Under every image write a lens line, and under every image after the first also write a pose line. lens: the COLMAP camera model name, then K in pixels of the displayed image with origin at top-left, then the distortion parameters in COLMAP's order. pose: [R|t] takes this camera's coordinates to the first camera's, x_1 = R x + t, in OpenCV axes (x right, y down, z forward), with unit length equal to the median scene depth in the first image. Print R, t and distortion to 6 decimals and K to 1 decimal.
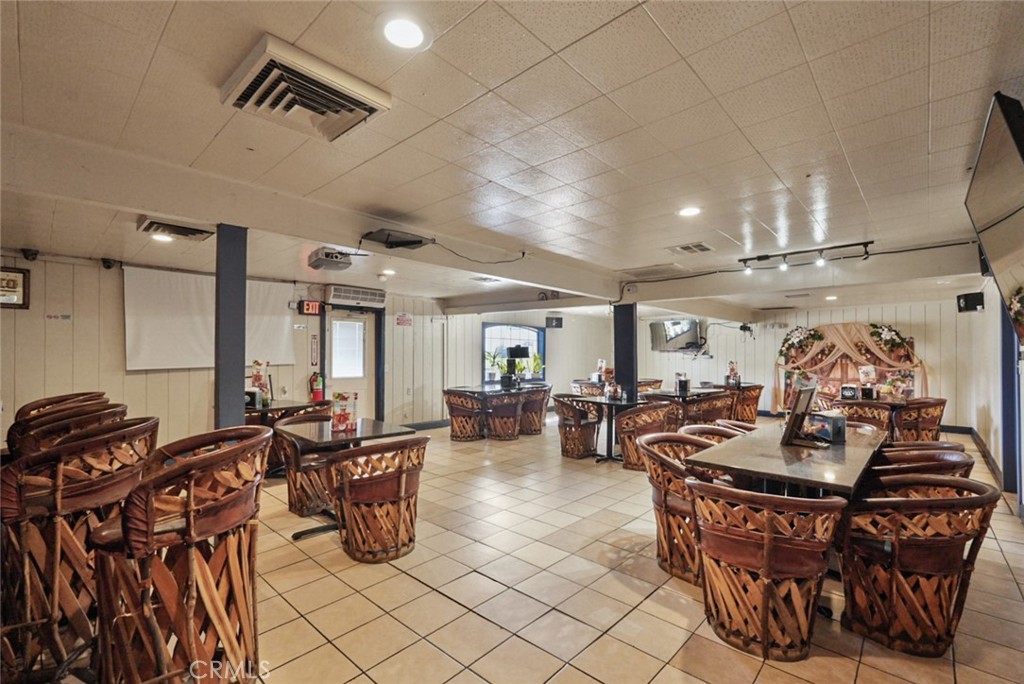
lens RADIAL K [[456.7, 0, 485.6], [0, 456.7, 356.5], [0, 0, 1]] dist [-0.010133, 0.004182]
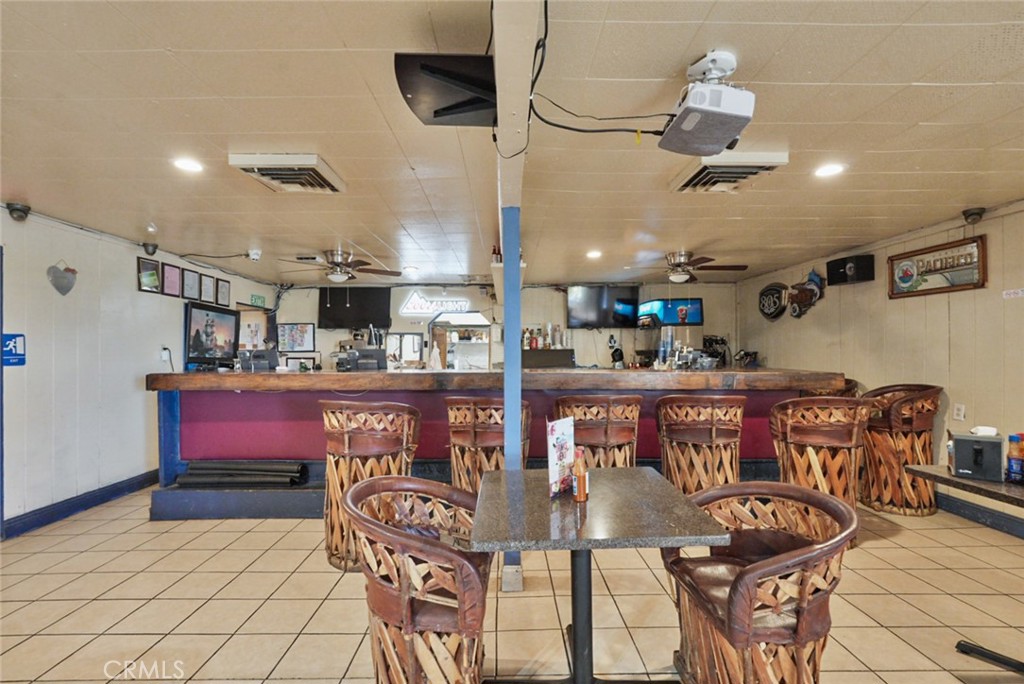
lens RADIAL K [[456.7, 0, 512.6], [0, 456.7, 348.7], [0, 0, 1]] dist [-0.010133, 0.004182]
pose [[-0.712248, 0.002452, -0.701924, 0.060778], [0.004578, 0.999989, -0.001151, -0.002802], [0.701913, -0.004033, -0.712251, 0.663557]]
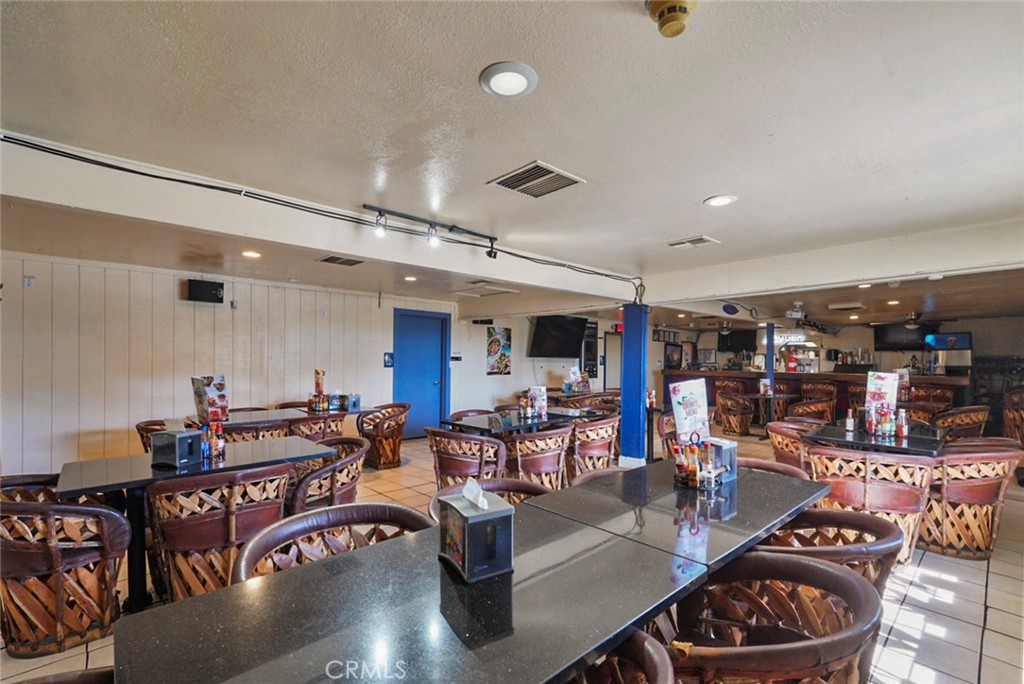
lens RADIAL K [[456.7, 0, 496.3], [0, 456.7, 364.4], [0, 0, 1]] dist [-0.010133, 0.004182]
pose [[-0.995746, -0.009109, 0.091687, 0.456255], [-0.008251, 0.999919, 0.009735, -0.006014], [-0.091768, 0.008937, -0.995740, 1.761370]]
